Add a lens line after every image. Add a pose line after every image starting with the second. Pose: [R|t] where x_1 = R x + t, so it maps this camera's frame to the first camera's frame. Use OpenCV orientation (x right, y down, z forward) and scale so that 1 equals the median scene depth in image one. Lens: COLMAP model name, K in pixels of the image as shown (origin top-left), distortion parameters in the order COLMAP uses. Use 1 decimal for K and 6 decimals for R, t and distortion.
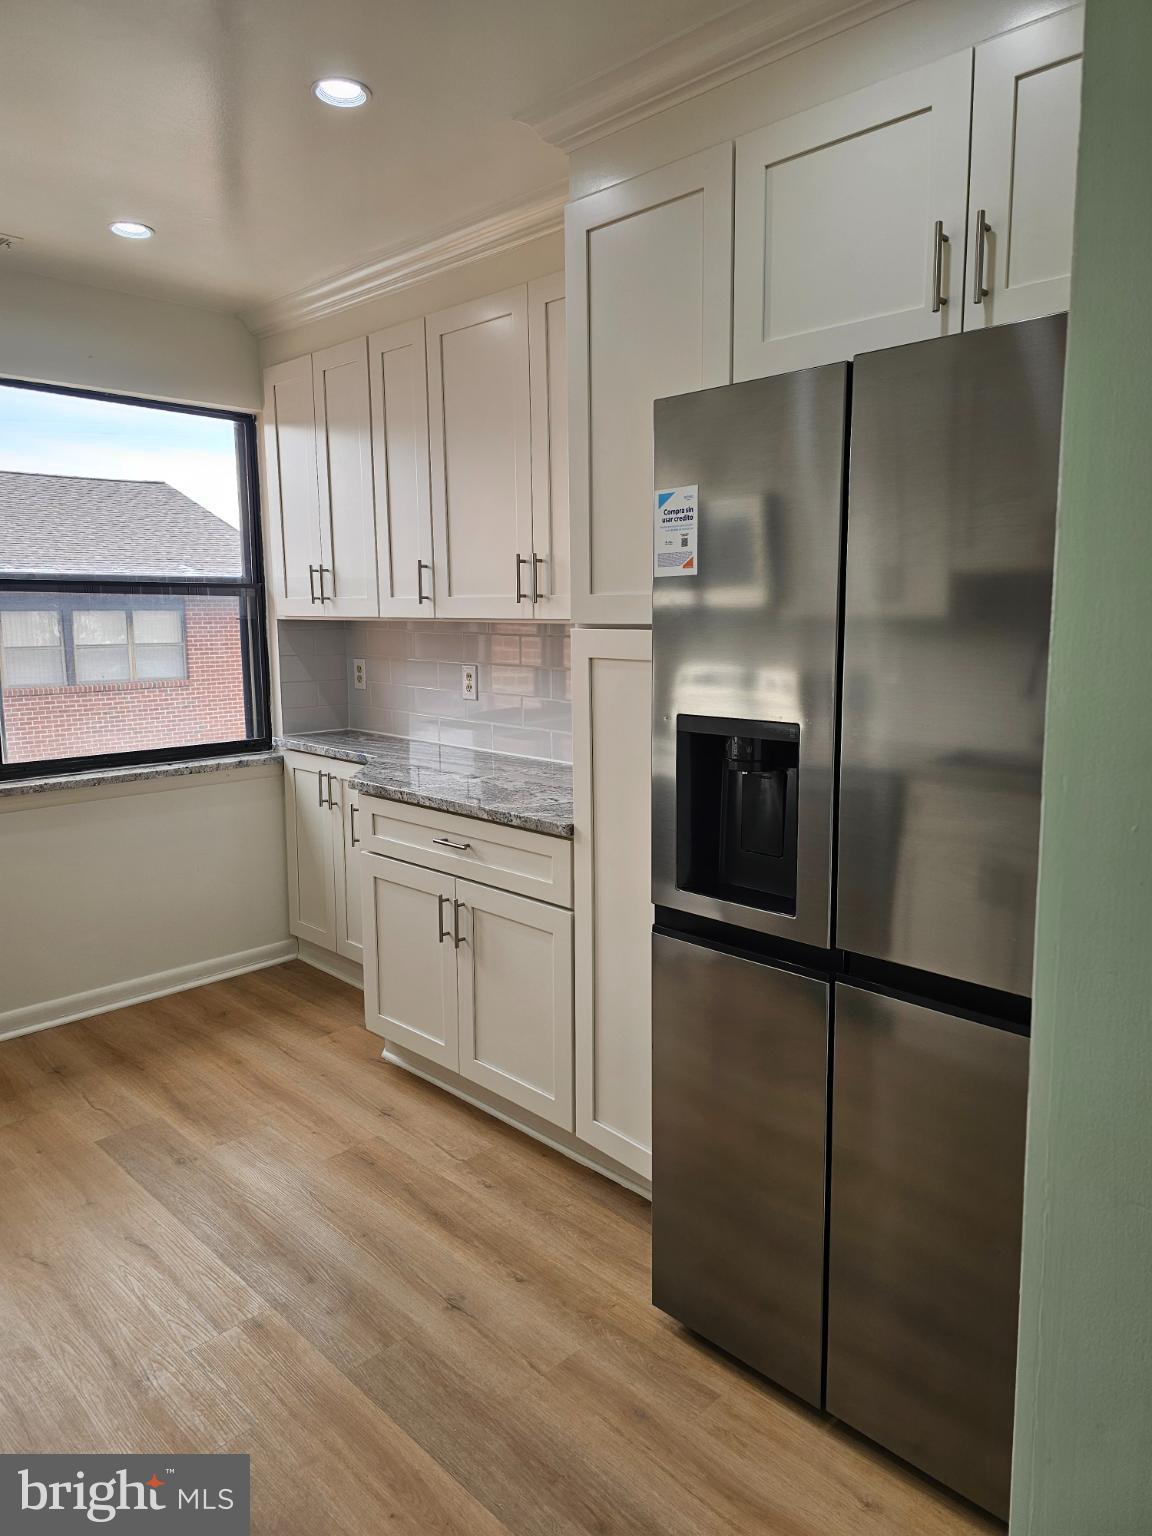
lens RADIAL K [[1033.2, 0, 580.8], [0, 1033.2, 751.1], [0, 0, 1]] dist [0.058570, -0.042610]
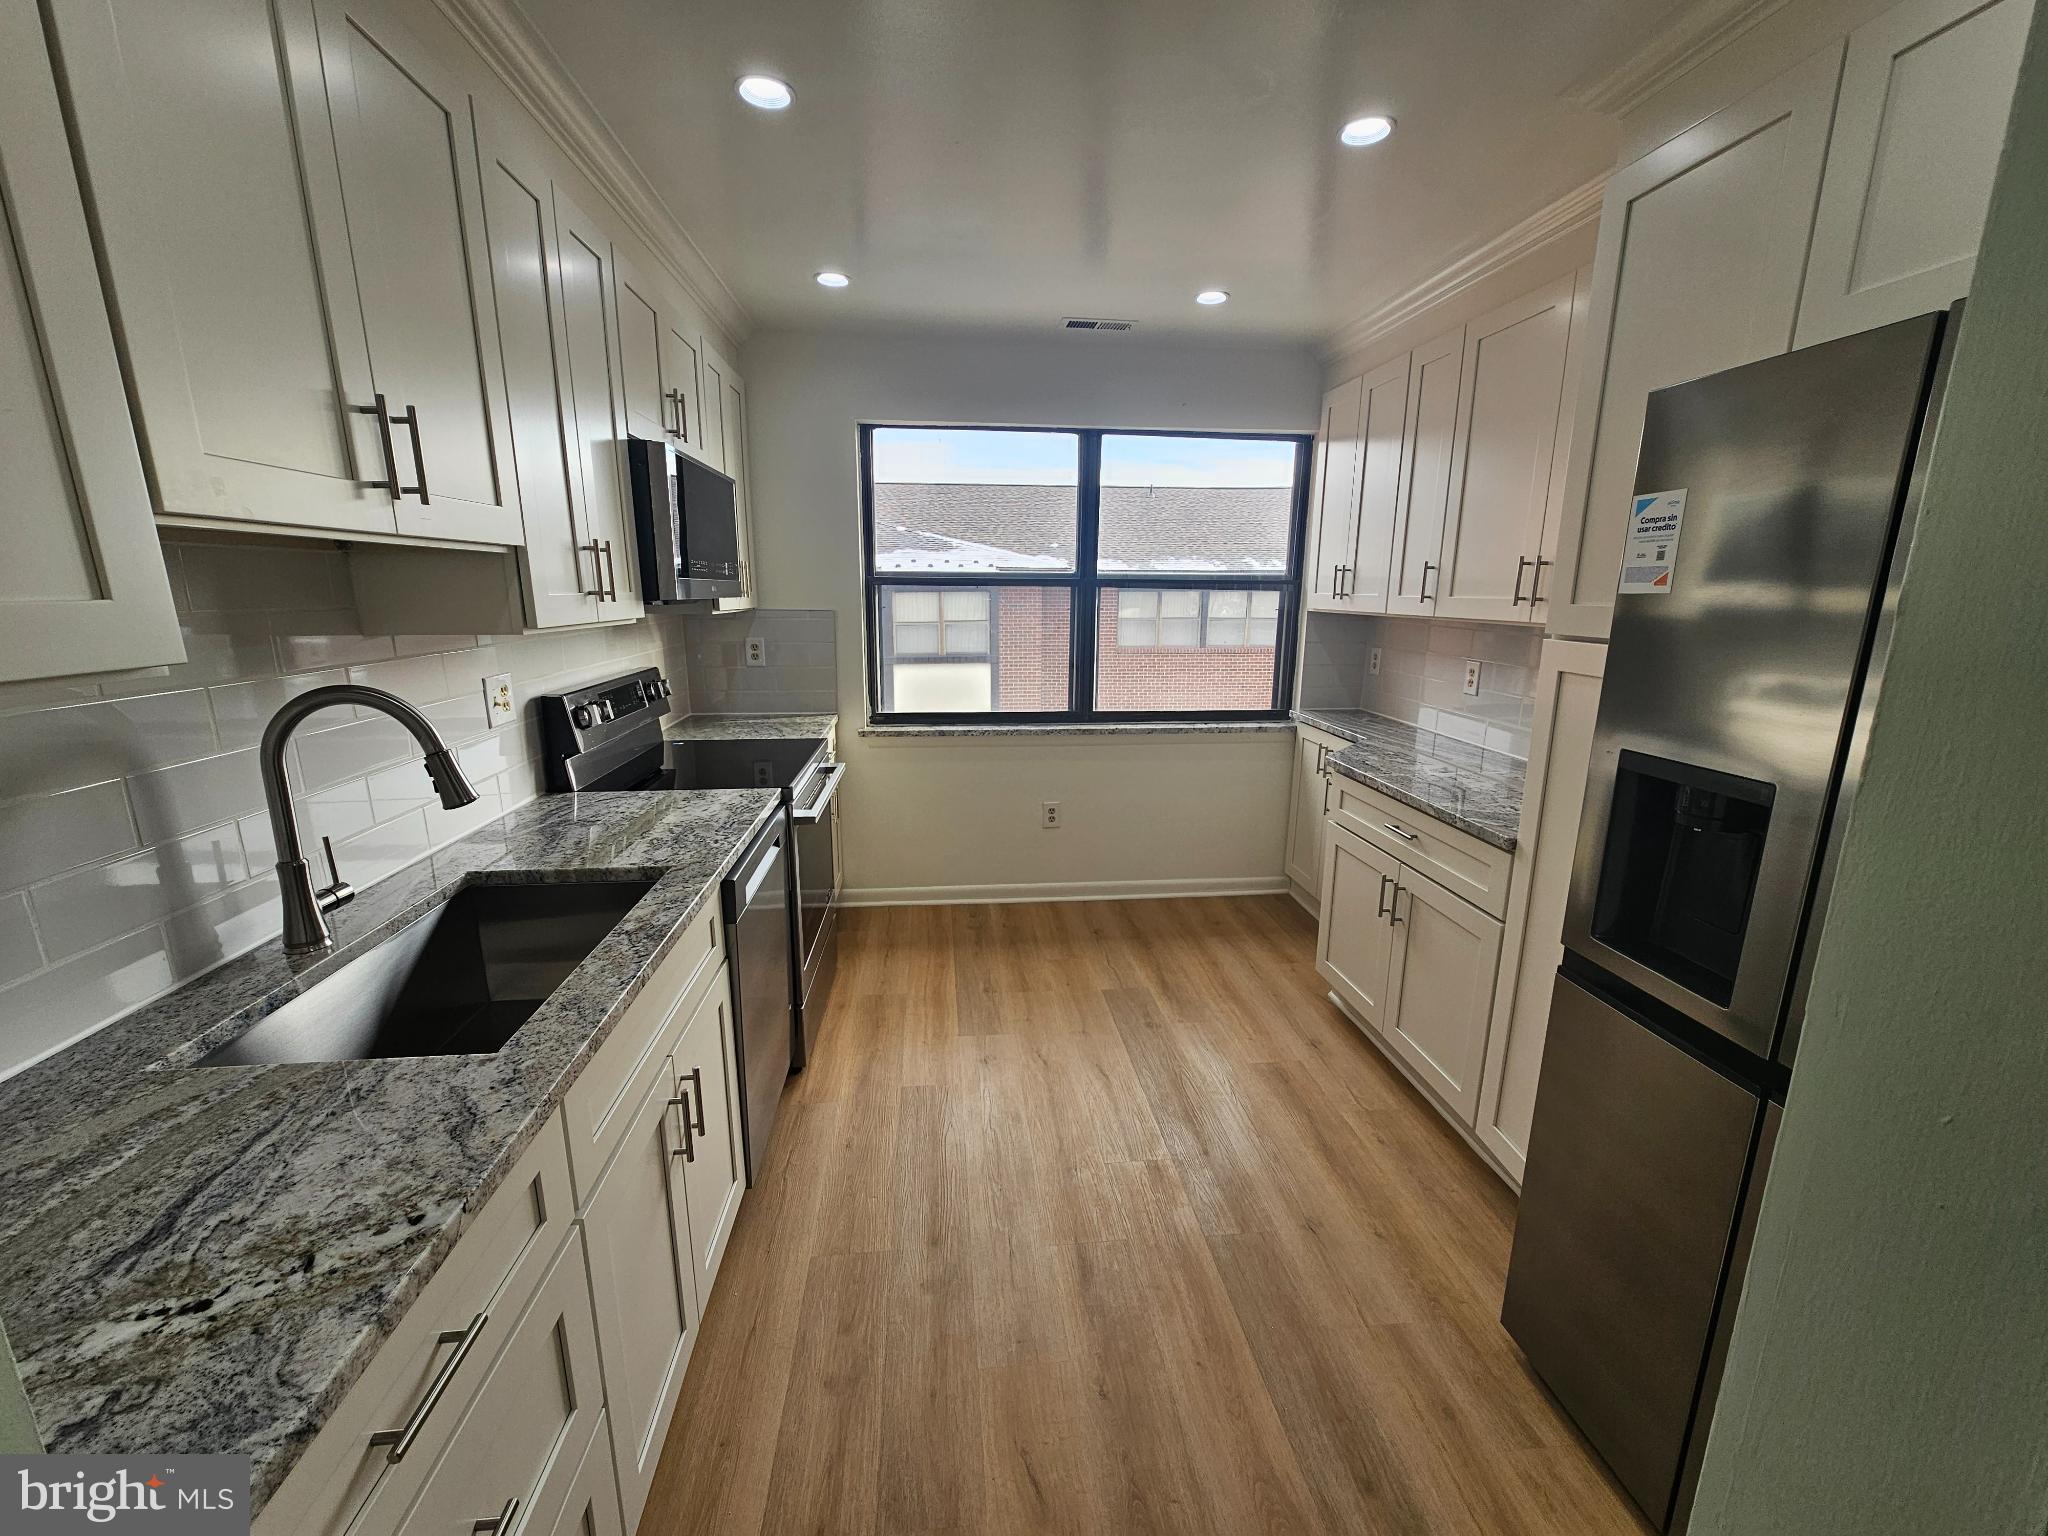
lens RADIAL K [[831.4, 0, 1017.7], [0, 831.4, 774.3], [0, 0, 1]] dist [0.002661, -0.000487]
pose [[0.771869, 0.149028, -0.618068, 0.089775], [-0.096092, 0.988318, 0.118298, -0.031949], [0.628478, -0.031919, 0.777172, 0.071078]]
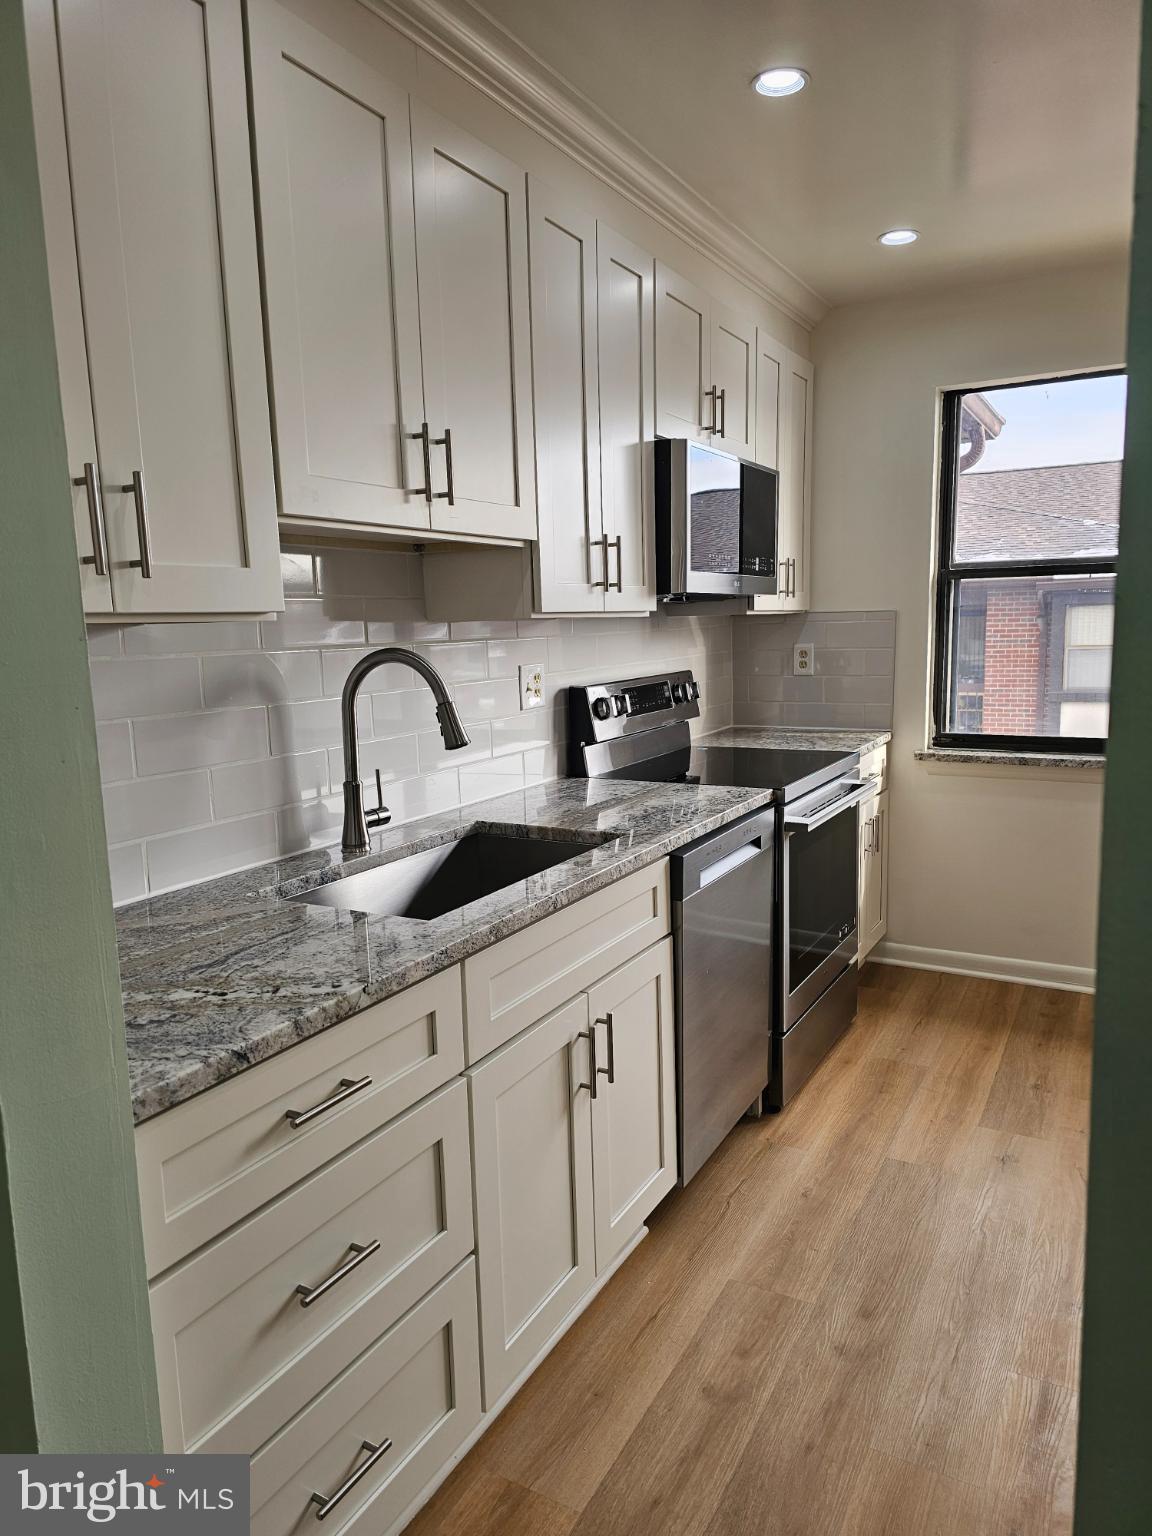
lens RADIAL K [[1033.2, 0, 580.6], [0, 1033.2, 770.1], [0, 0, 1]] dist [0.058570, -0.042610]
pose [[0.275258, 0.137397, -0.951501, 0.257788], [-0.109596, 0.987767, 0.110929, -0.003432], [0.955103, 0.073747, 0.286949, 0.114729]]
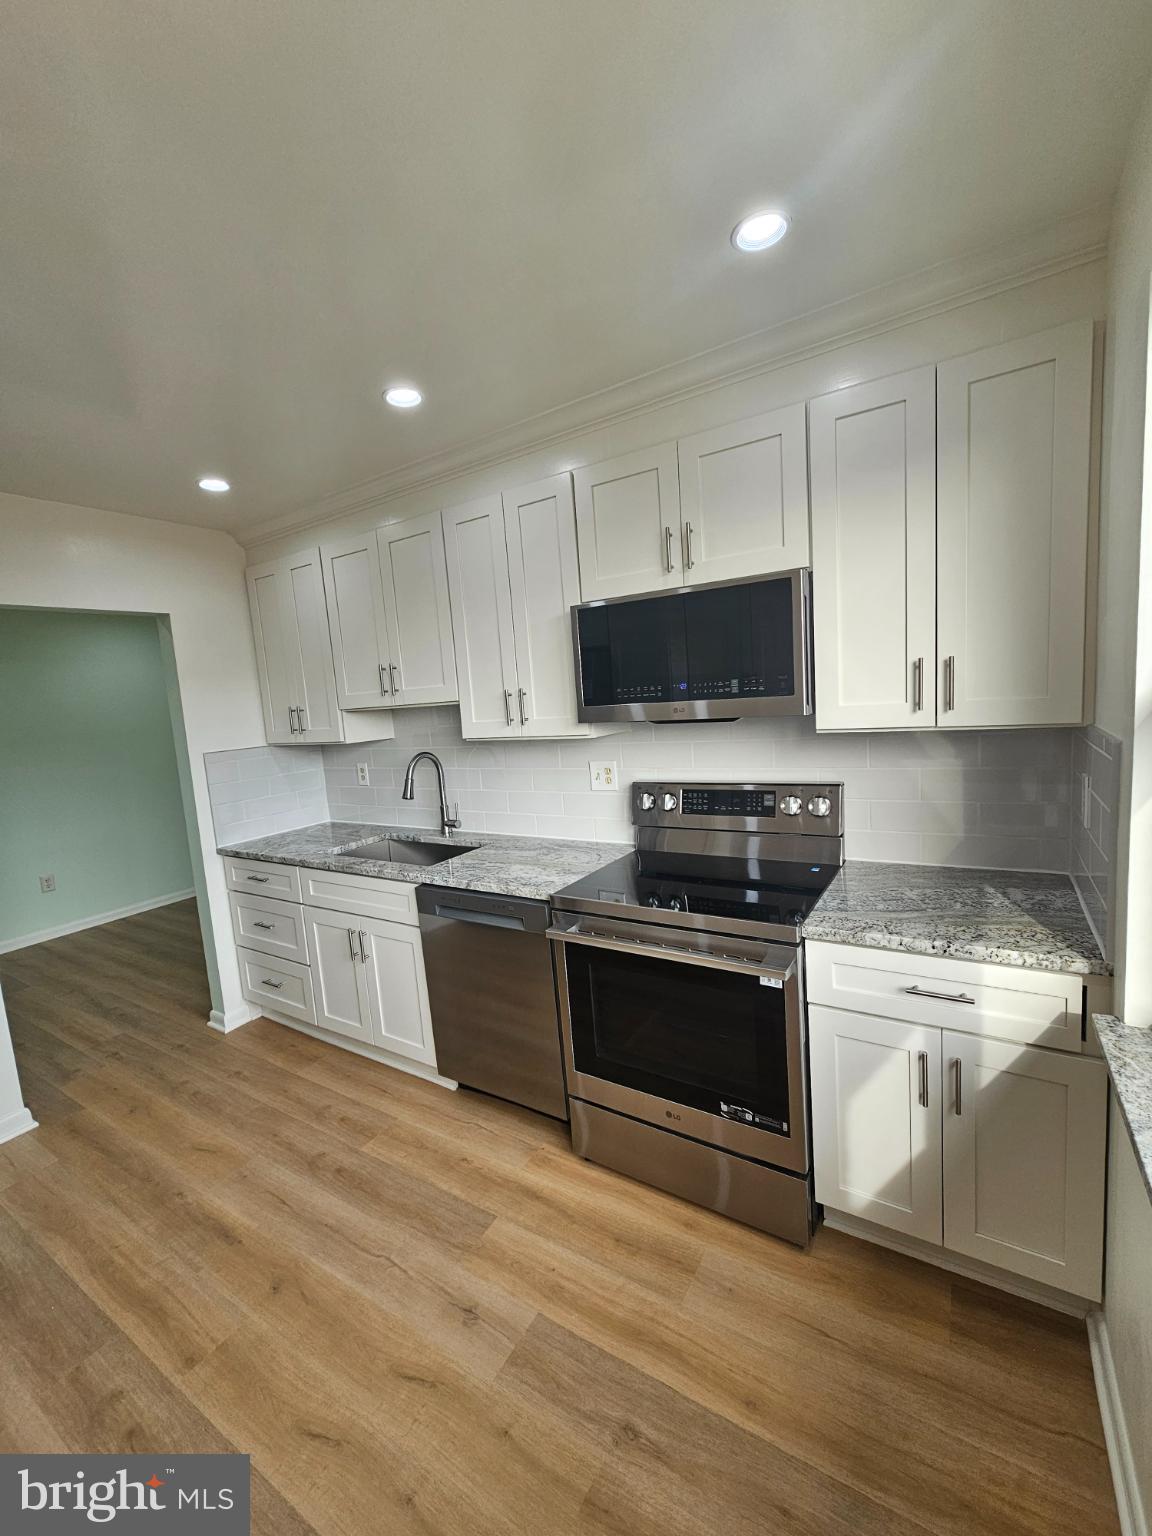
lens RADIAL K [[623.5, 0, 584.5], [0, 623.5, 771.4], [0, 0, 1]] dist [0.002661, -0.000487]
pose [[-0.970358, 0.104157, -0.218075, -0.476902], [0.045171, 0.964625, 0.259726, -0.204022], [0.237413, 0.242177, -0.940737, 1.163001]]
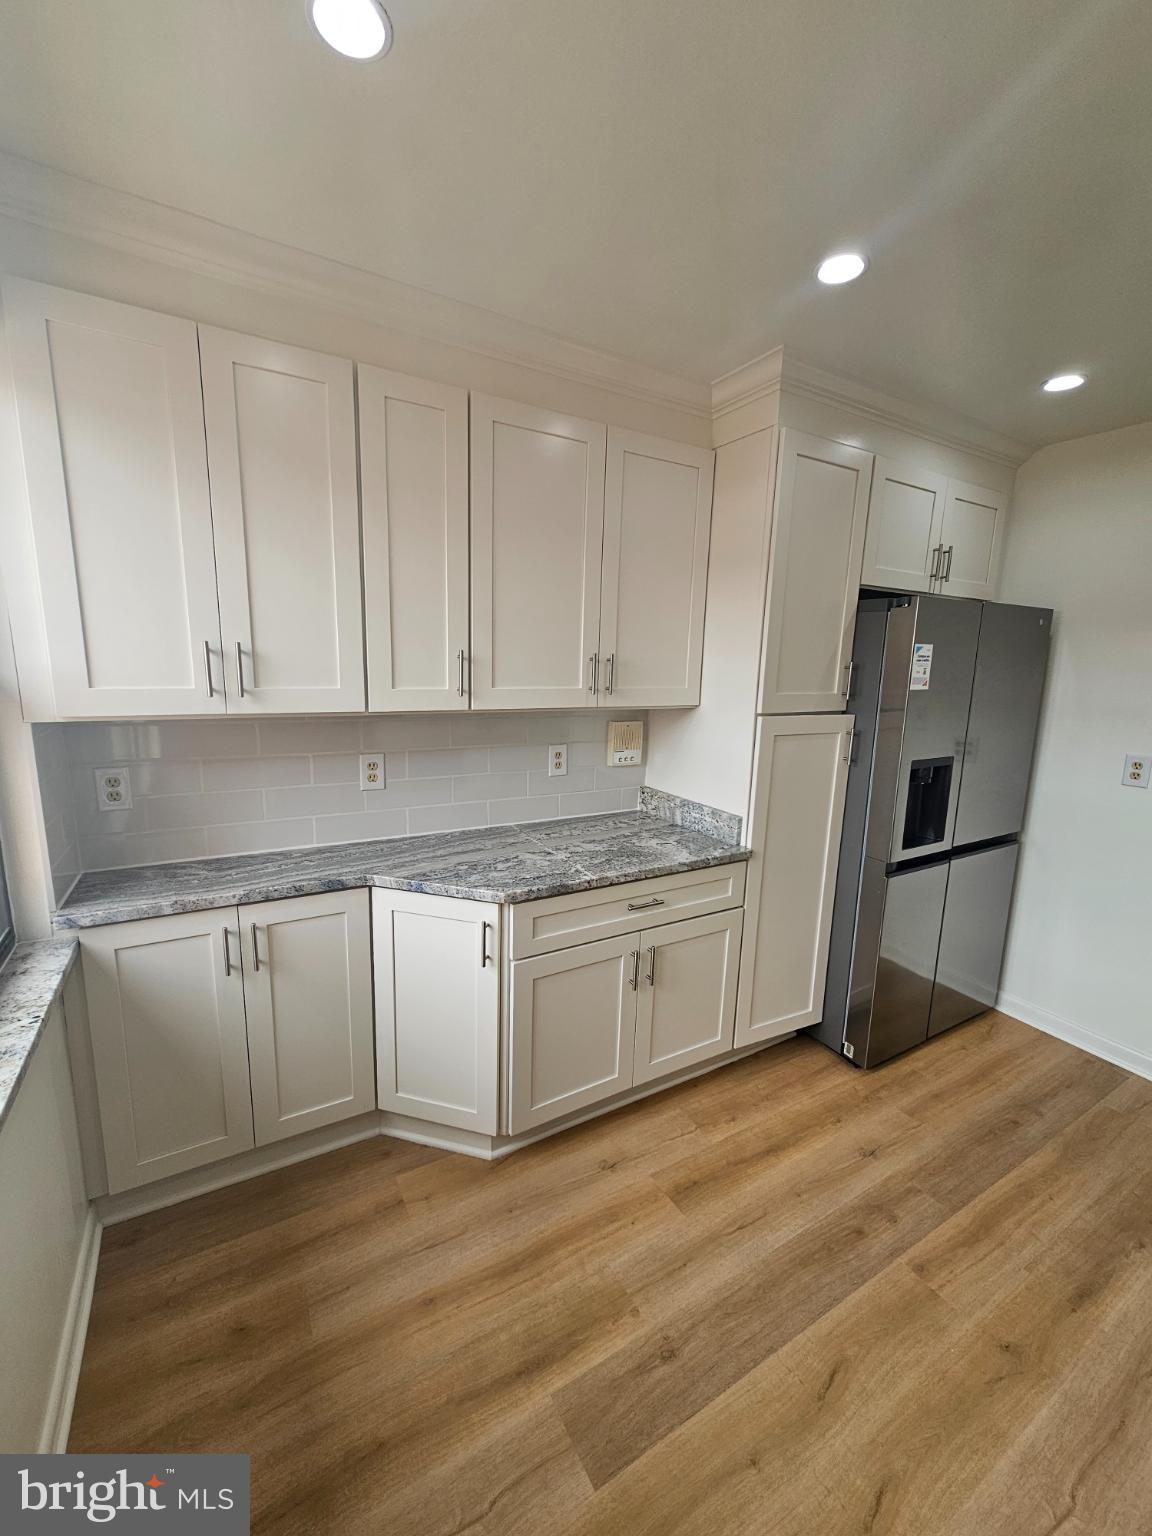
lens RADIAL K [[623.5, 0, 581.1], [0, 623.5, 776.8], [0, 0, 1]] dist [0.002661, -0.000487]
pose [[0.248784, -0.169413, 0.953628, -0.754216], [0.106128, 0.983424, 0.147020, -0.156778], [-0.962727, 0.064631, 0.262639, 0.831432]]
